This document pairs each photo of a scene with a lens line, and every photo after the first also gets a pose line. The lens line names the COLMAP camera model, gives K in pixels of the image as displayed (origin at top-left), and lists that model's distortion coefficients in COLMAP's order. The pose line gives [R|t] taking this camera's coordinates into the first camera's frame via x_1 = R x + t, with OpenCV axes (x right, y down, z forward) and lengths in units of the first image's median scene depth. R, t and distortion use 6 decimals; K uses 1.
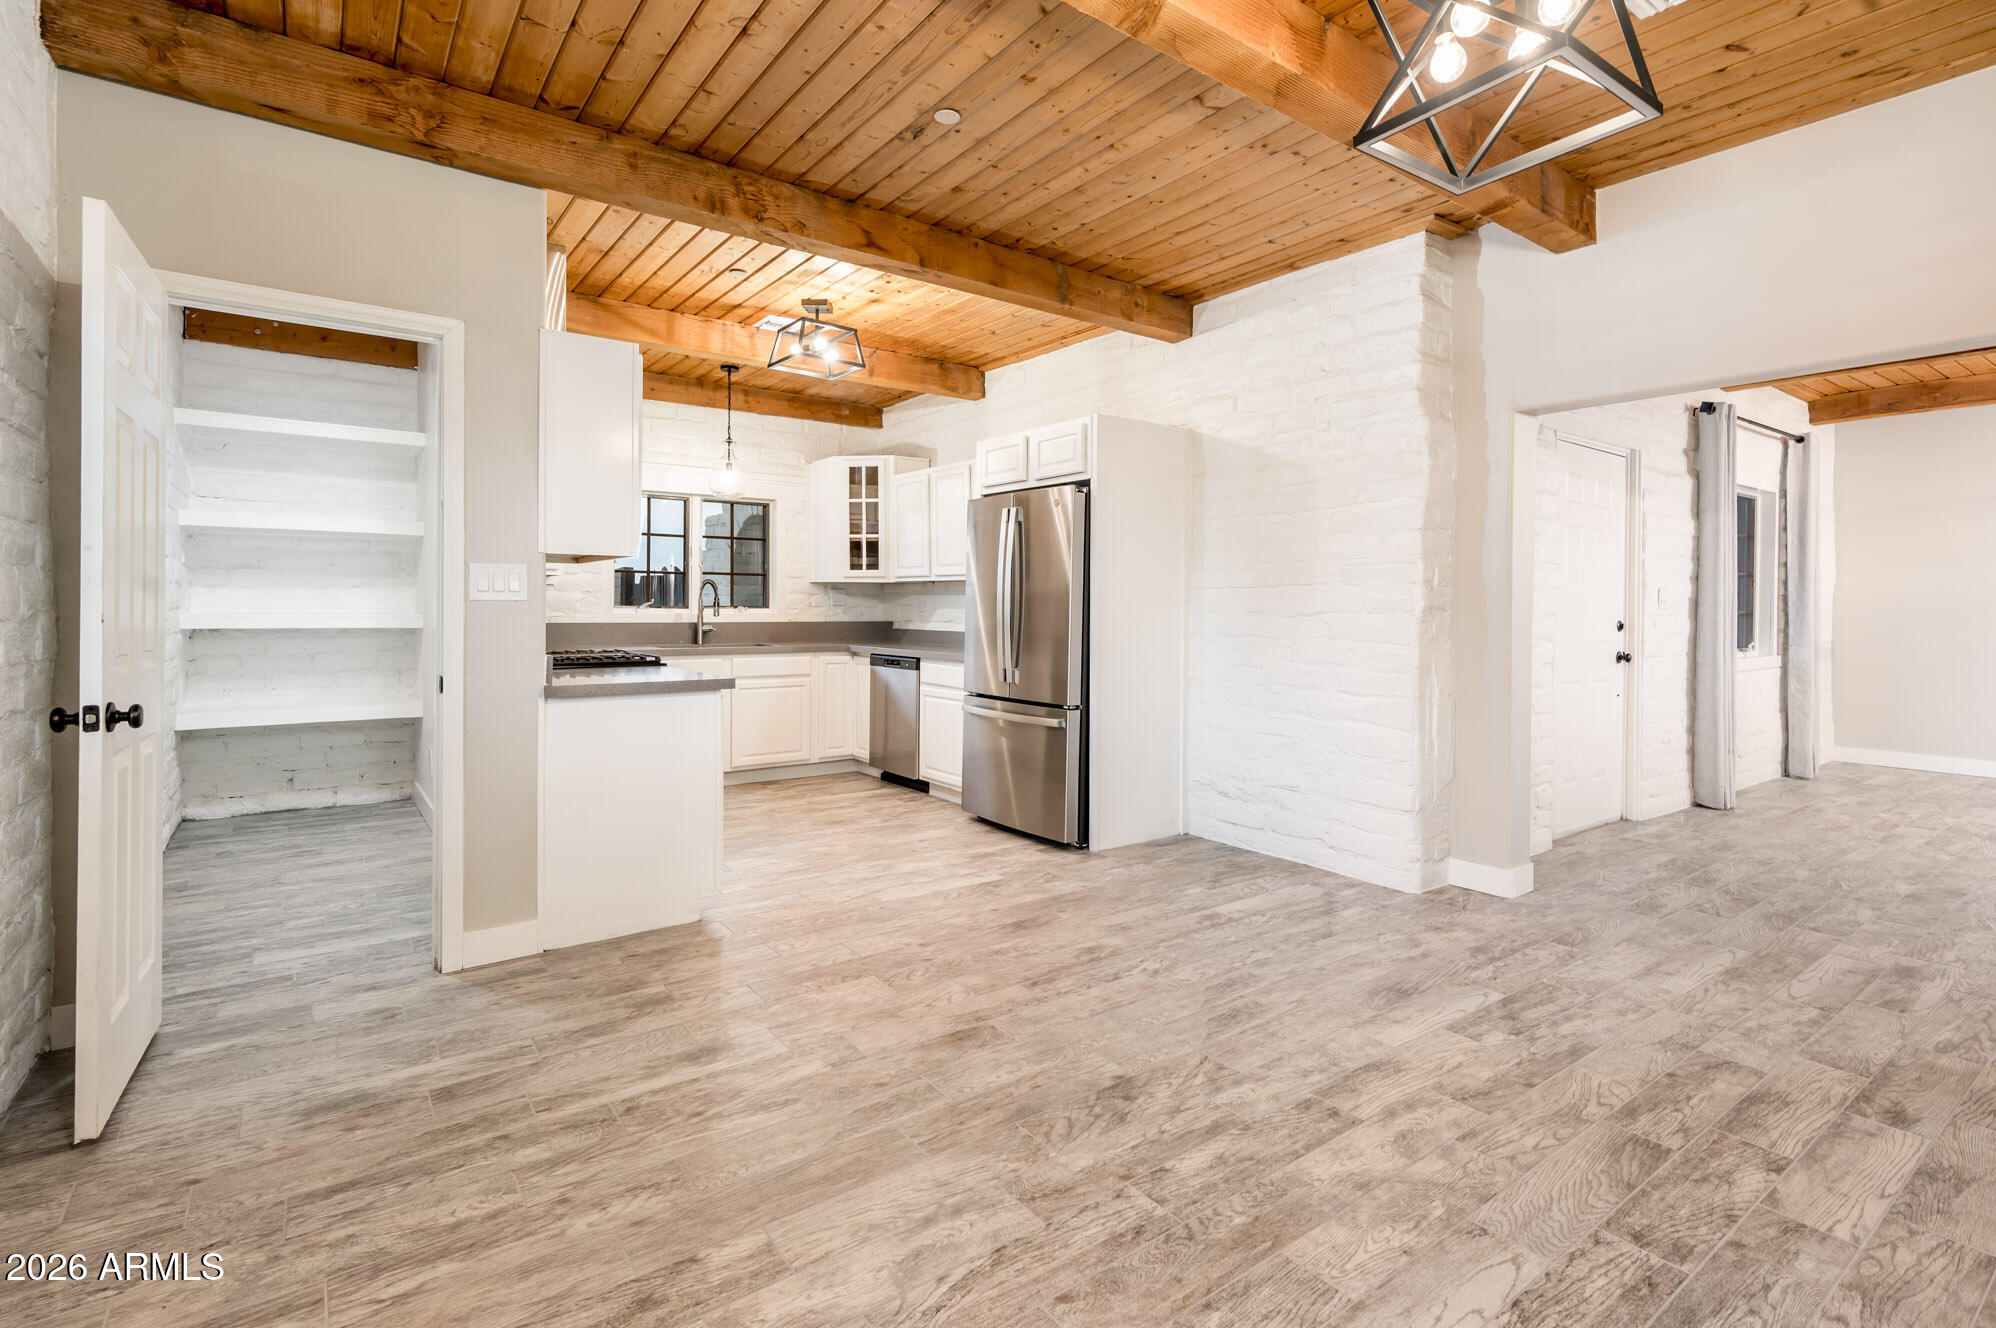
lens RADIAL K [[951.2, 0, 1001.2], [0, 951.2, 610.7], [0, 0, 1]] dist [0.001353, 0.000821]
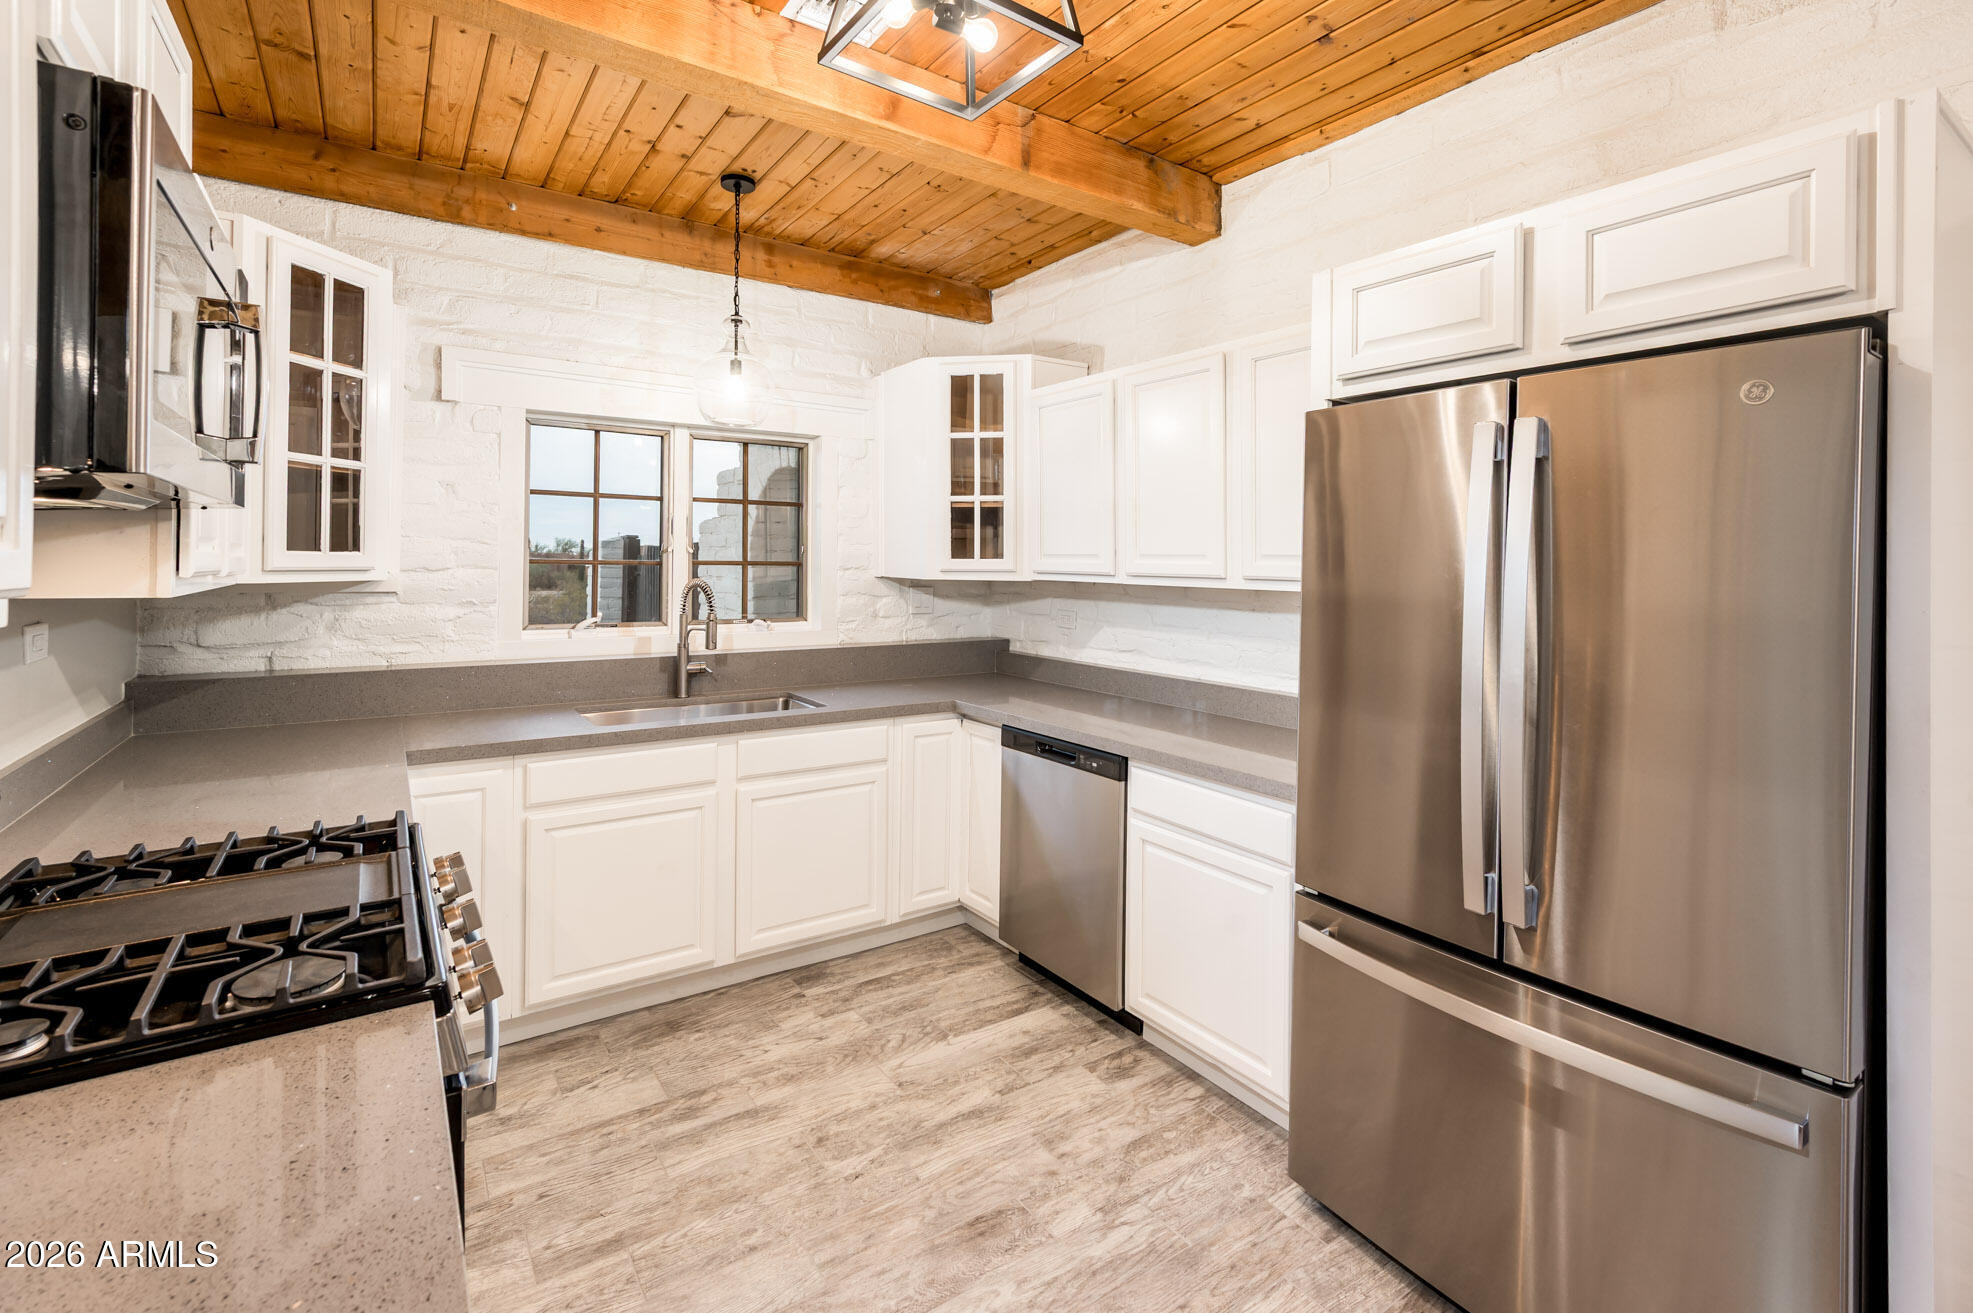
lens RADIAL K [[895.8, 0, 991.4], [0, 895.8, 560.2], [0, 0, 1]] dist [0.000305, 0.000007]
pose [[0.999661, 0.002096, -0.025968, -0.149839], [-0.002275, 0.999974, -0.006865, -0.047284], [0.025952, 0.006922, 0.999639, 0.580785]]
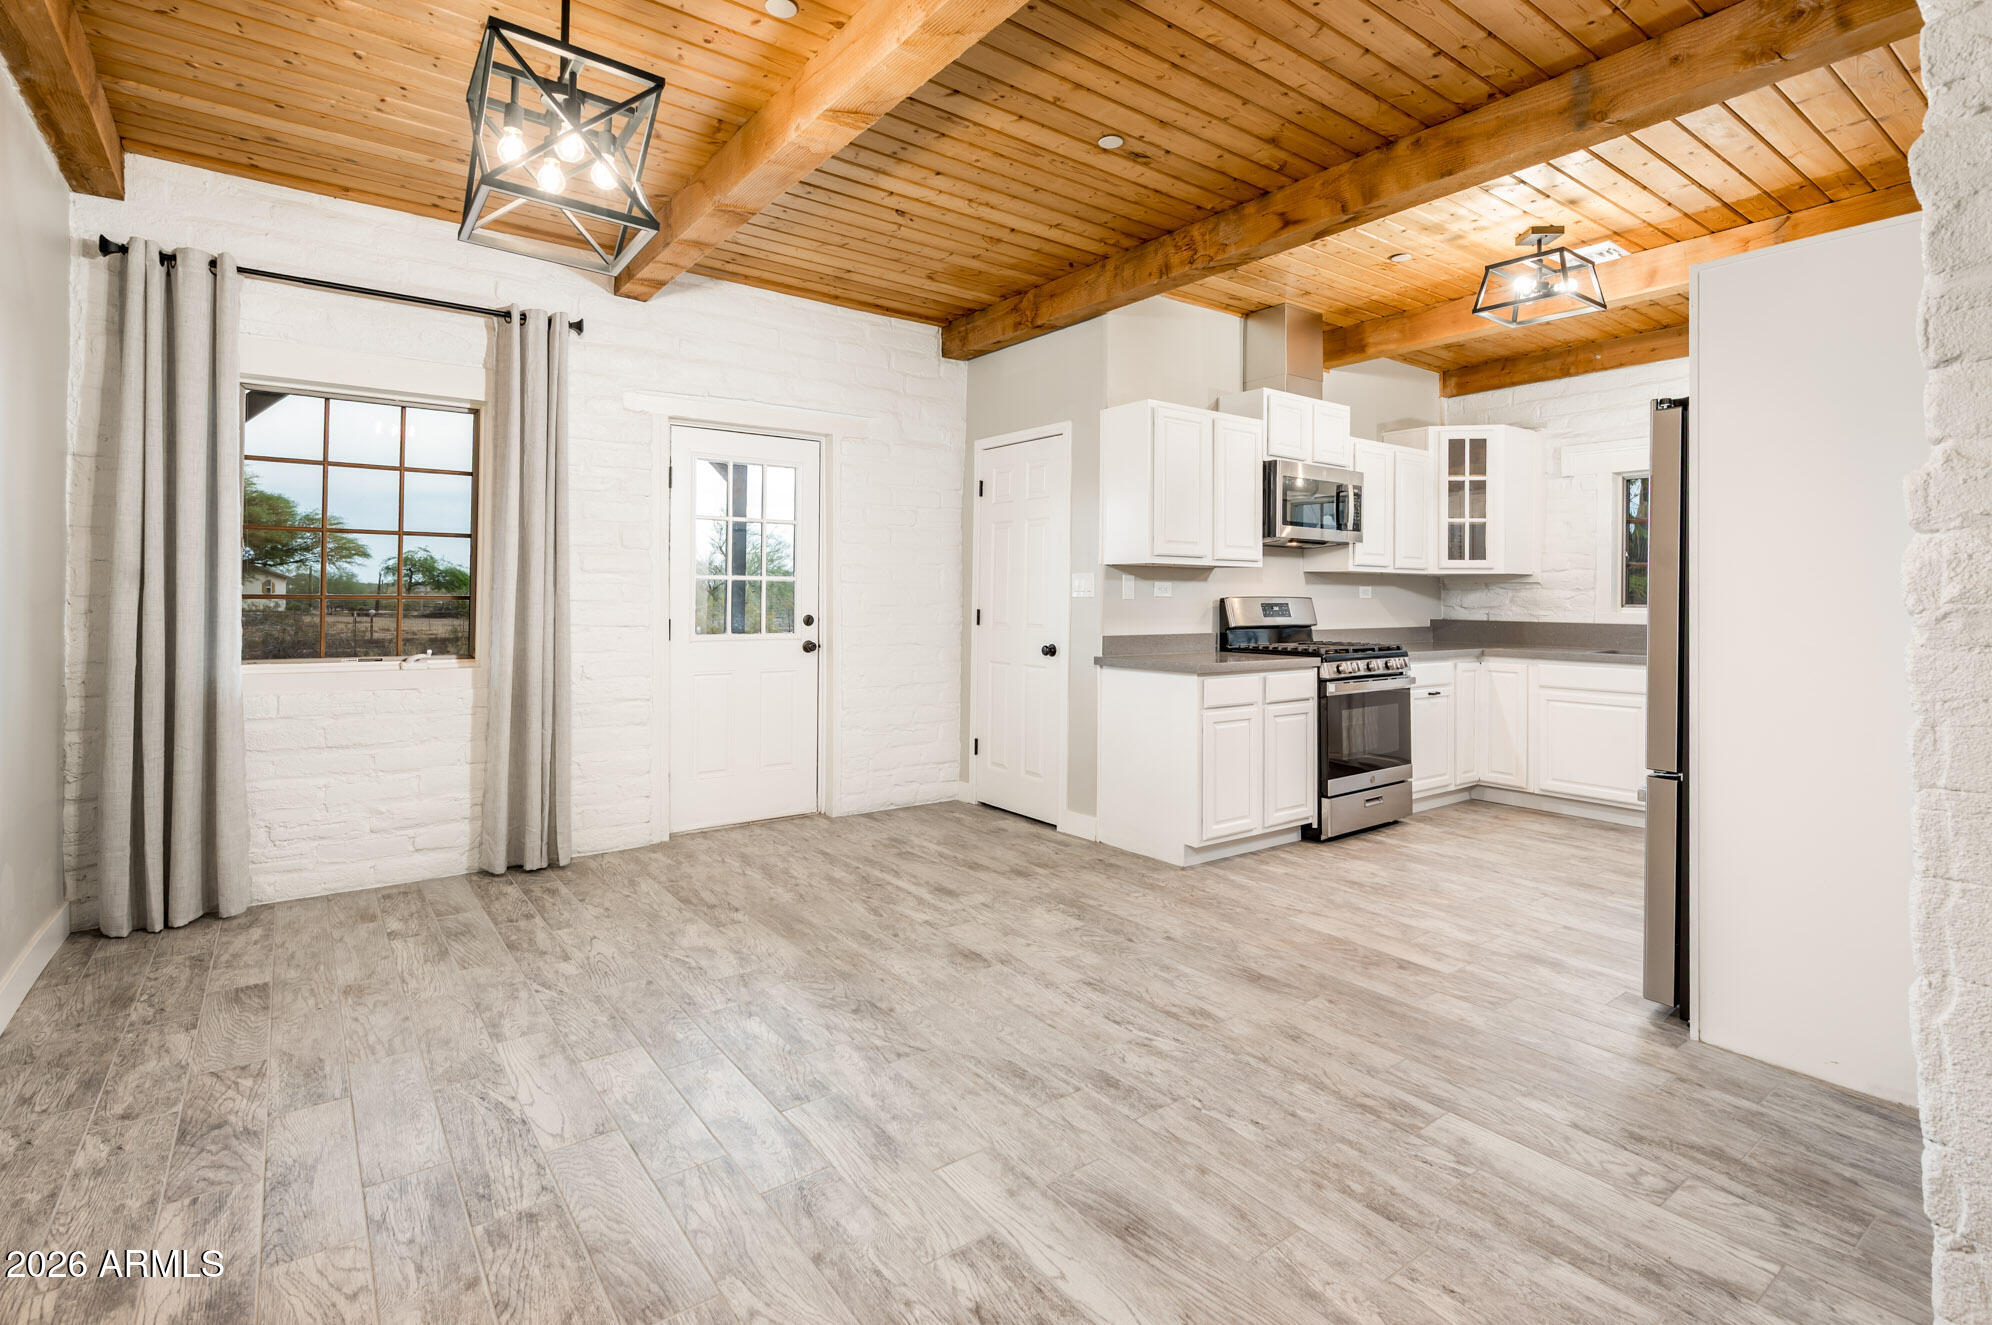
lens RADIAL K [[915.5, 0, 974.7], [0, 915.5, 586.2], [0, 0, 1]] dist [-0.000378, -0.000305]
pose [[0.003631, -0.019515, -0.999803, 0.524903], [-0.009739, 0.999761, -0.019550, 0.000225], [0.999946, 0.009808, 0.003440, 0.463357]]
